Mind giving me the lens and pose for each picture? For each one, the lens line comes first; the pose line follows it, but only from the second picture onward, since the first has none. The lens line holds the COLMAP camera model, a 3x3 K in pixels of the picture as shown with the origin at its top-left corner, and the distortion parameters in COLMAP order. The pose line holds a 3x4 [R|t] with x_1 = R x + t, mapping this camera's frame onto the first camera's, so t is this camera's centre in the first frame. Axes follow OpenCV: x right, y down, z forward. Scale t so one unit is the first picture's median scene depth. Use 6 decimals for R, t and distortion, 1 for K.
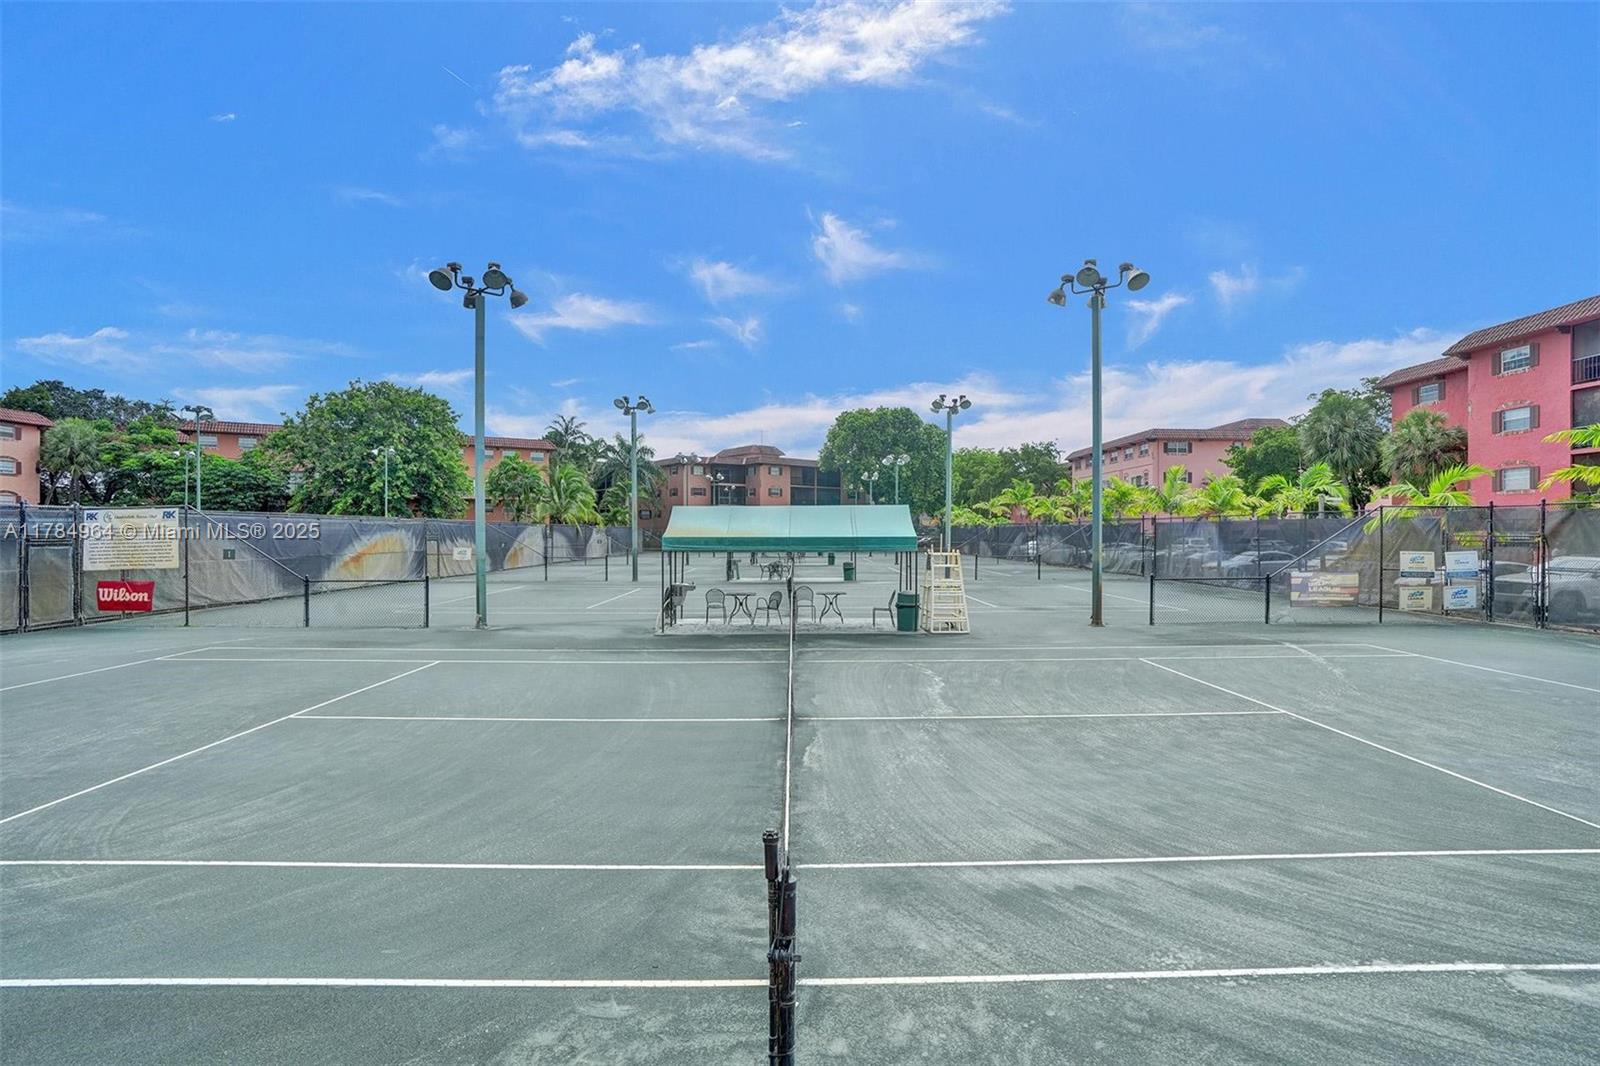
lens RADIAL K [[735.1, 0, 807.5], [0, 735.1, 532.1], [0, 0, 1]] dist [-0.071775, 0.026256]
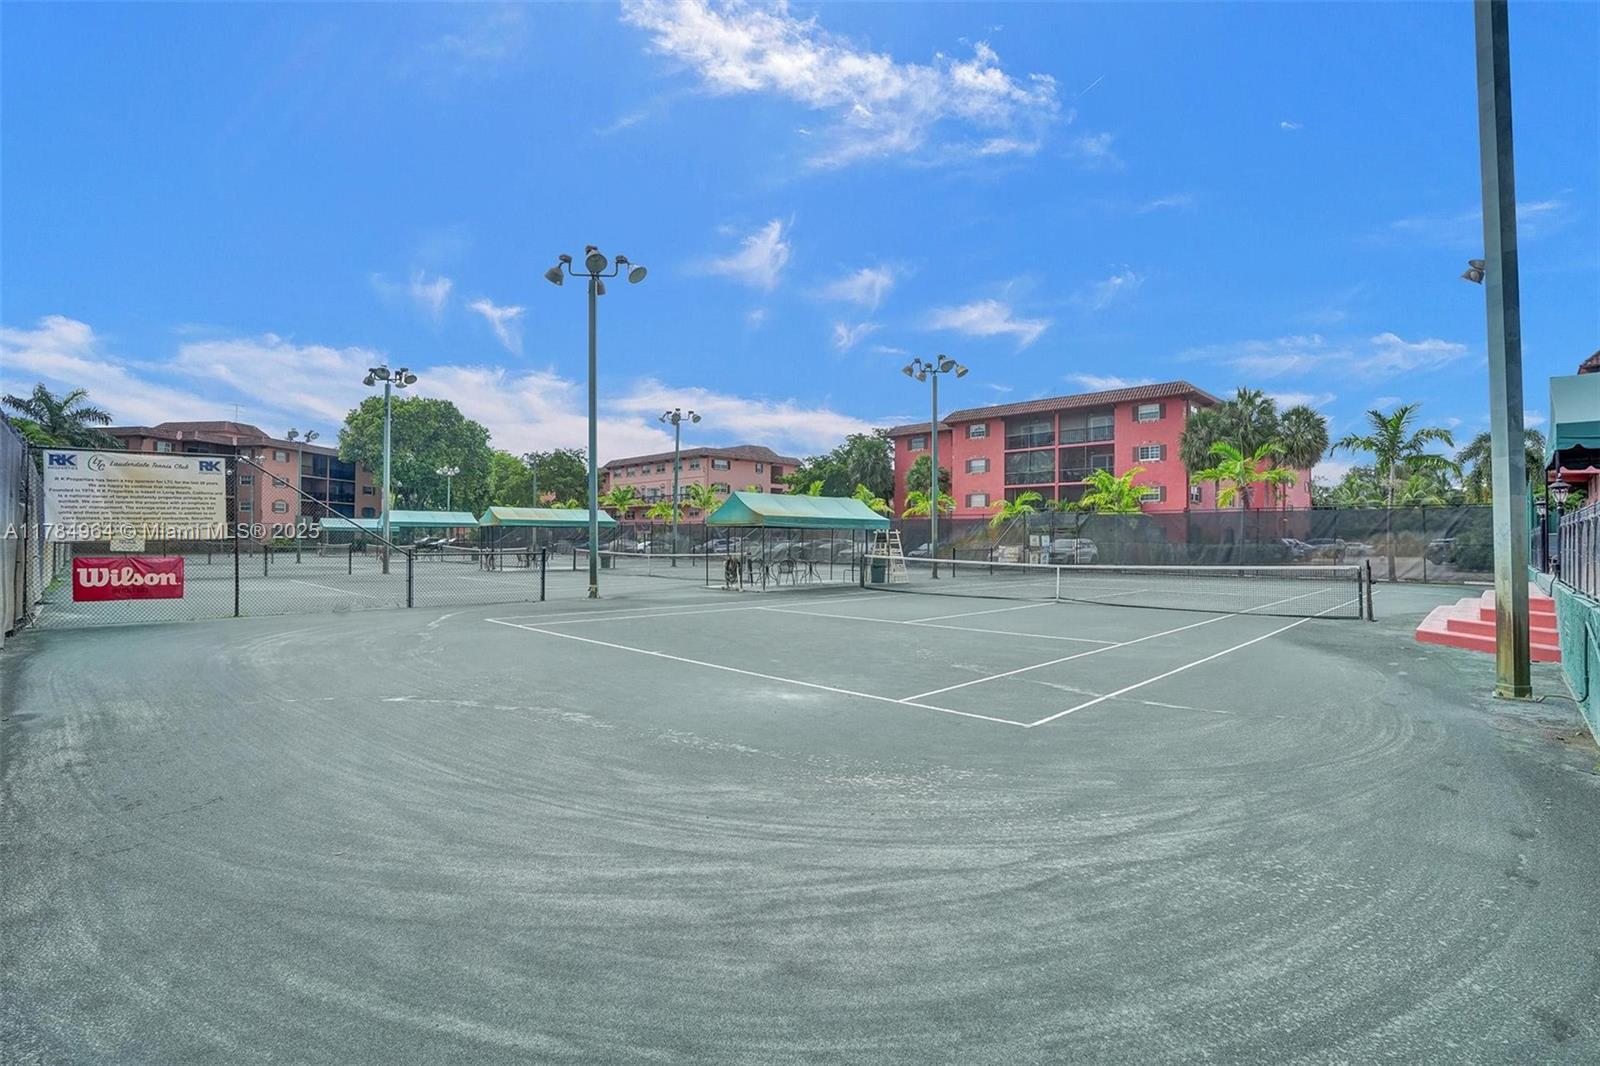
lens RADIAL K [[735.1, 0, 807.5], [0, 735.1, 532.1], [0, 0, 1]] dist [-0.071775, 0.026256]
pose [[0.707364, 0.013602, 0.706718, -0.326161], [-0.006327, 0.999897, -0.012911, 0.016393], [-0.706821, 0.004661, 0.707377, 0.012738]]
